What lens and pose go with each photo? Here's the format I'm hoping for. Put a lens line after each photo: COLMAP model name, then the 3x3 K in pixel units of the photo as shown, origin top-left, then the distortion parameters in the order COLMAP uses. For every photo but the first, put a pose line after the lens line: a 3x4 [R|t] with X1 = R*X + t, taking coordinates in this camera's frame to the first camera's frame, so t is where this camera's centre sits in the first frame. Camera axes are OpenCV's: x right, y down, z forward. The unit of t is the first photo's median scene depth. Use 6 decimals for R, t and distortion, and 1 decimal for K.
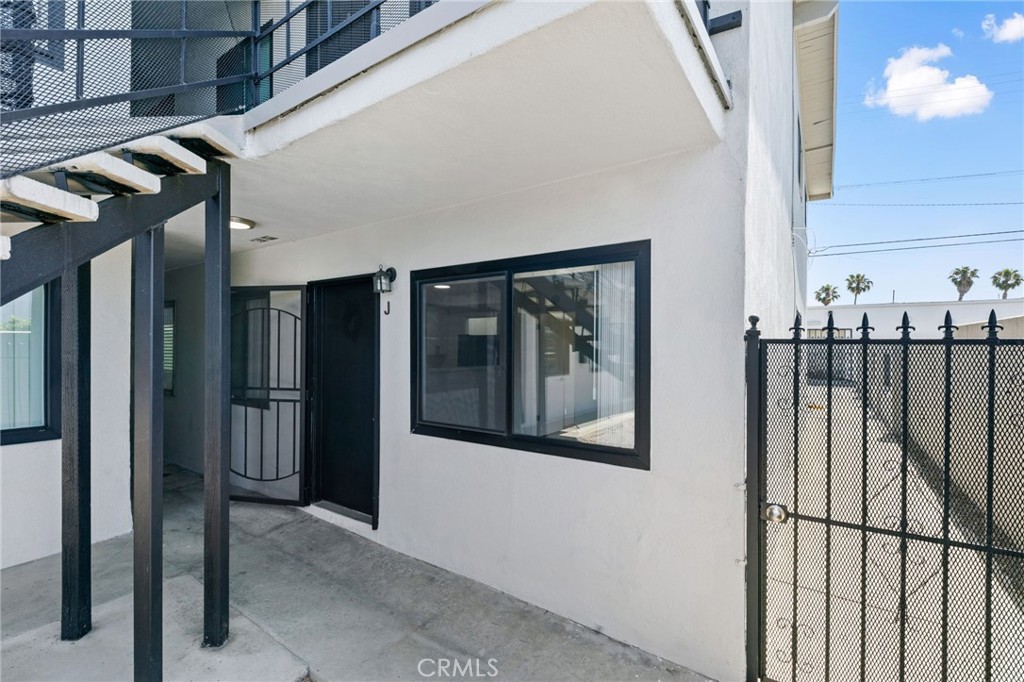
lens RADIAL K [[454.1, 0, 512.0], [0, 454.1, 341.0], [0, 0, 1]] dist [0.001616, 0.000109]
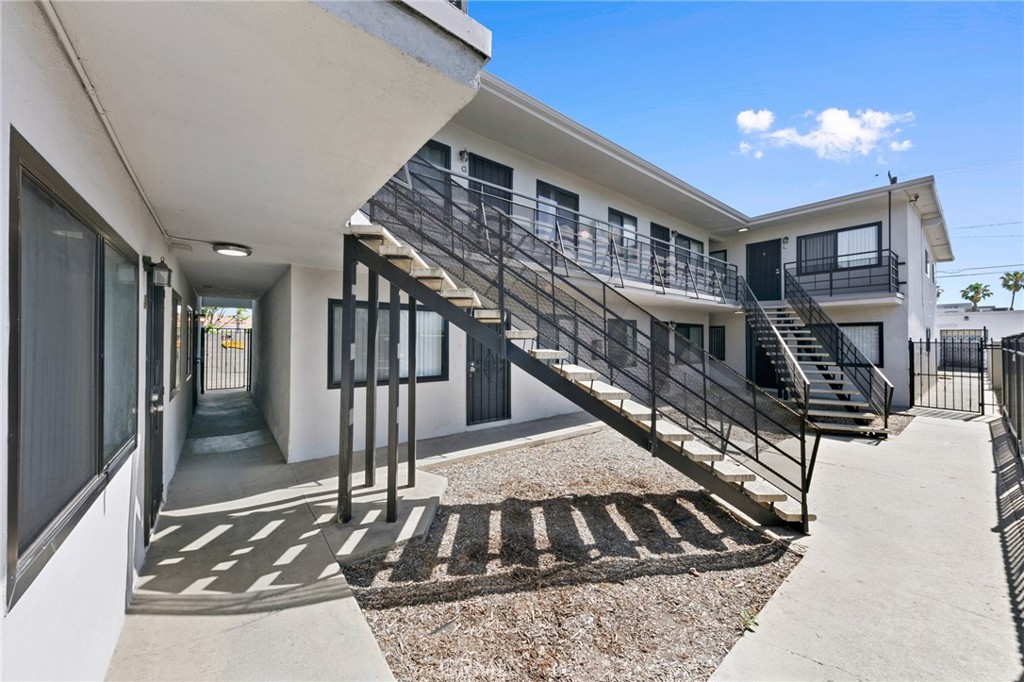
lens RADIAL K [[363.7, 0, 510.6], [0, 363.7, 333.2], [0, 0, 1]] dist [-0.000892, -0.000193]
pose [[0.952583, -0.003405, -0.304261, -1.803781], [-0.000306, 0.999926, -0.012150, -0.035009], [0.304280, 0.011667, 0.952511, -3.067246]]
